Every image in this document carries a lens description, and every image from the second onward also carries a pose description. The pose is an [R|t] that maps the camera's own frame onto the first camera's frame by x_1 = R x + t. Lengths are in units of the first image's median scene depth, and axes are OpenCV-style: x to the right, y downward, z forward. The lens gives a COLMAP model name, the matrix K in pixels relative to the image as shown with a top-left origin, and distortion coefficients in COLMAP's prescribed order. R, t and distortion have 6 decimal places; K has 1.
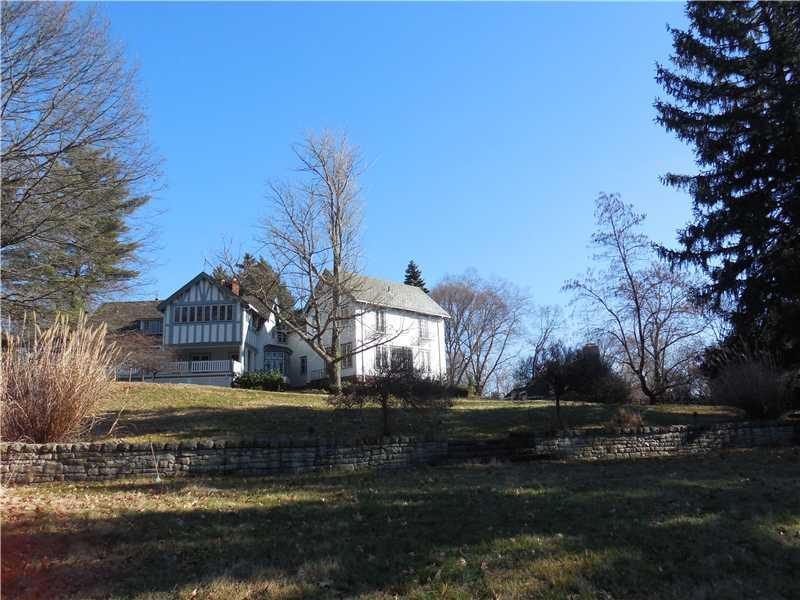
lens RADIAL K [[606.5, 0, 406.0], [0, 606.5, 301.8], [0, 0, 1]] dist [-0.051315, 0.007404]
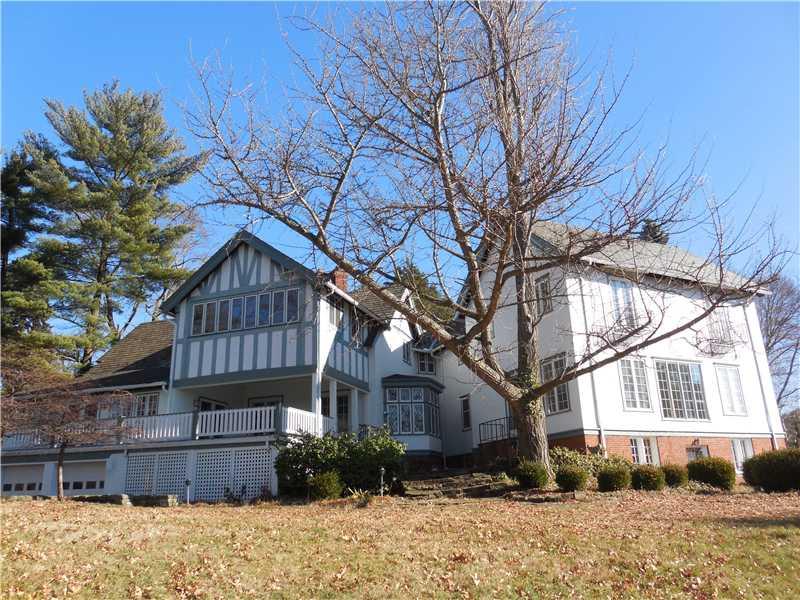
lens RADIAL K [[606.5, 0, 406.0], [0, 606.5, 301.8], [0, 0, 1]] dist [-0.051315, 0.007404]
pose [[0.950297, -0.096765, -0.295927, -0.068473], [0.071703, 0.992946, -0.094426, 0.065705], [0.302977, 0.068514, 0.950532, 0.576873]]
